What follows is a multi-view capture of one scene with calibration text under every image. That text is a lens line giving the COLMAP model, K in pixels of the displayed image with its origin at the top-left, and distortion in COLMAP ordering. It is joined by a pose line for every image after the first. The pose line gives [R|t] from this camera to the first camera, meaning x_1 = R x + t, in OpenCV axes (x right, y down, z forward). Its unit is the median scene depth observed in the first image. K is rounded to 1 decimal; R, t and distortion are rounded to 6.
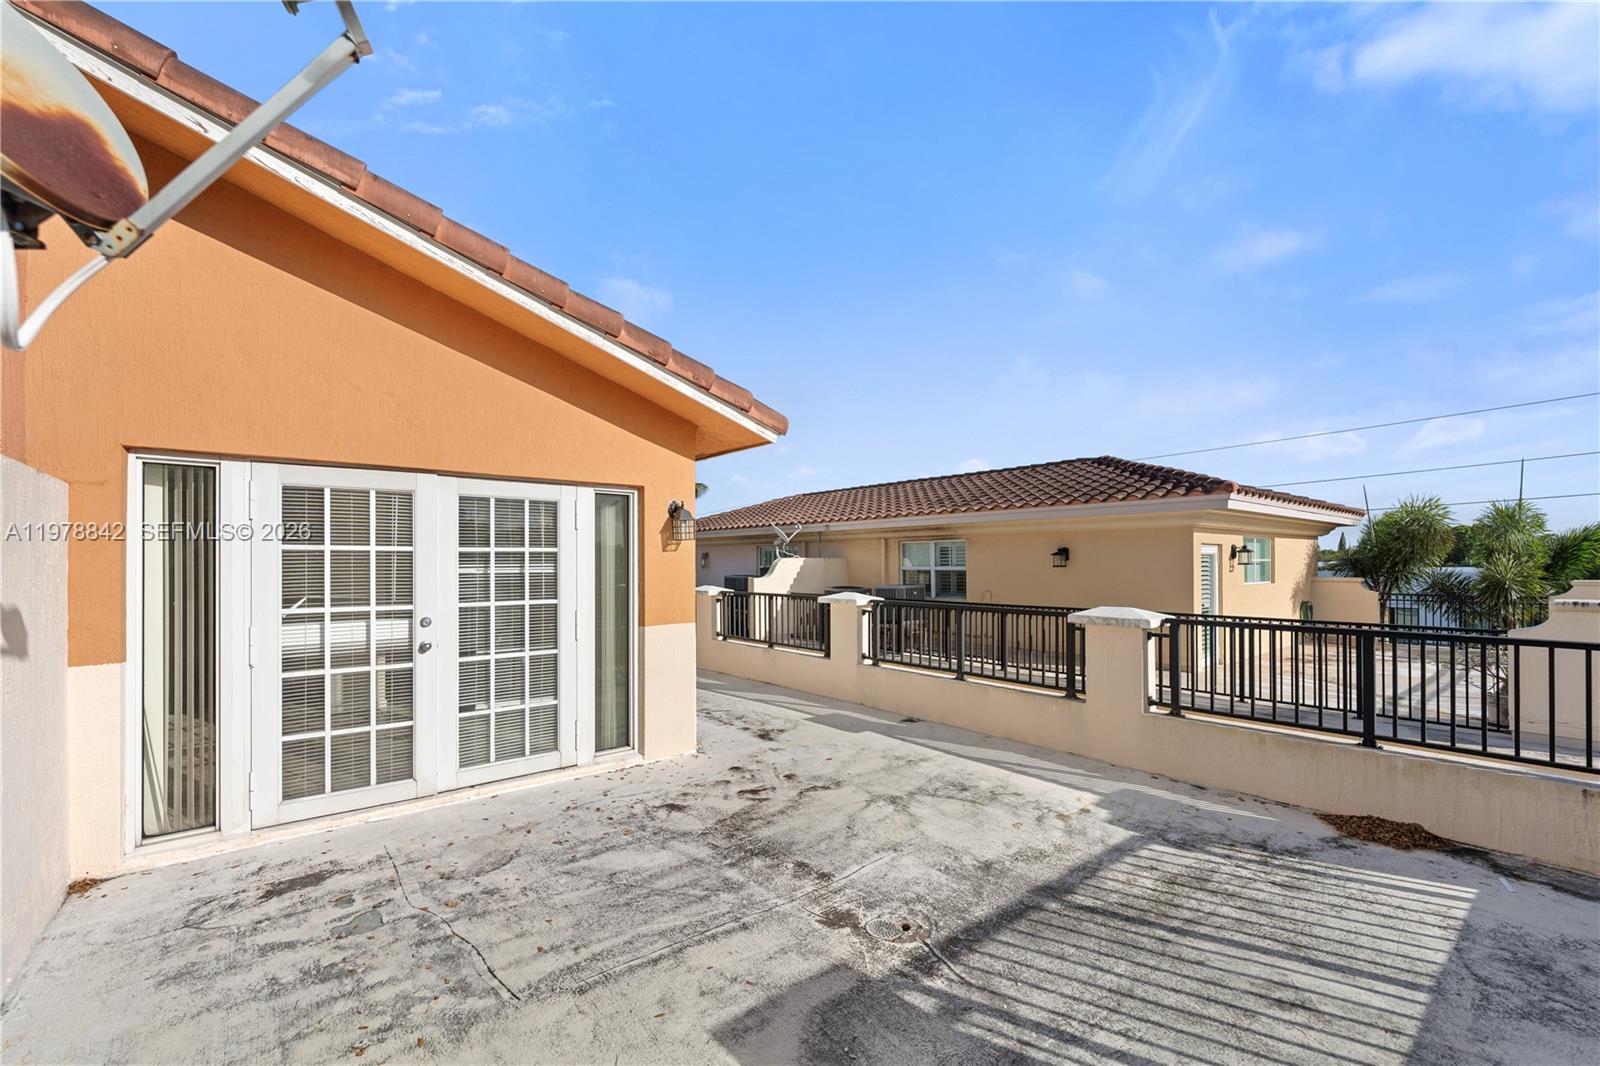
lens RADIAL K [[660.3, 0, 800.7], [0, 660.3, 555.3], [0, 0, 1]] dist [0.000690, 0.000156]
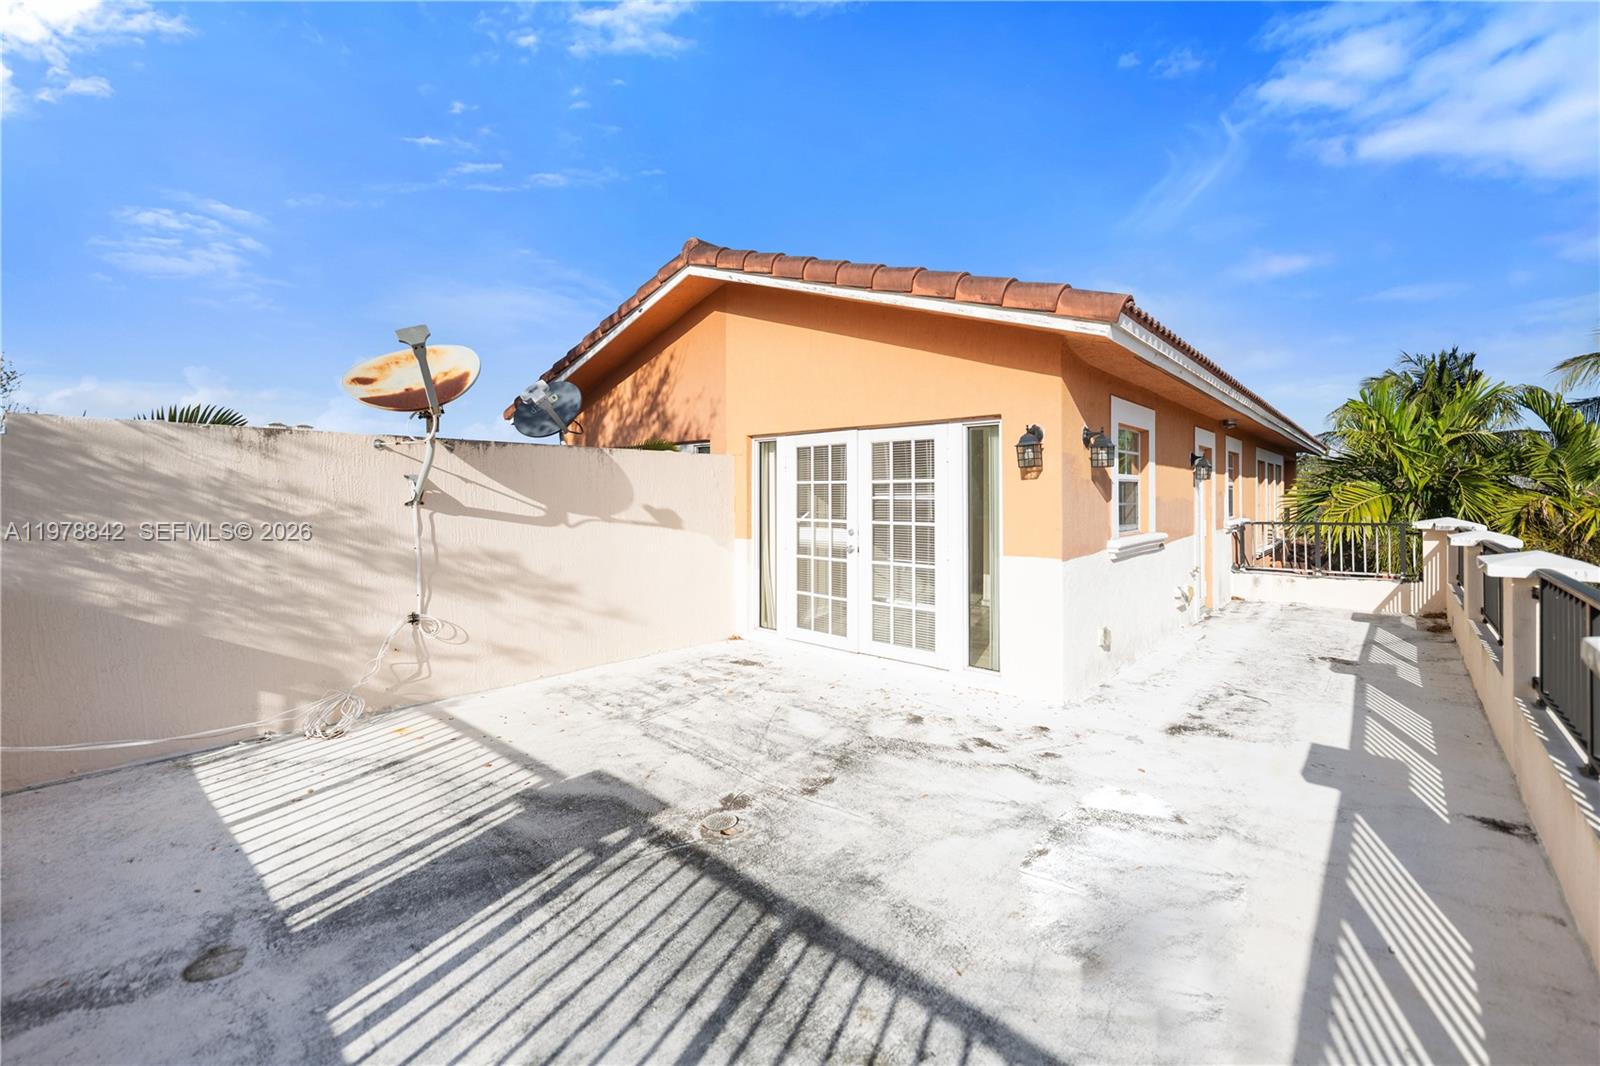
lens RADIAL K [[668.4, 0, 806.5], [0, 668.4, 492.2], [0, 0, 1]] dist [0.001292, -0.000116]
pose [[0.150738, -0.000766, -0.988573, 0.962829], [0.009206, 0.999957, 0.000629, 0.012253], [0.988531, -0.009196, 0.150738, 0.752476]]
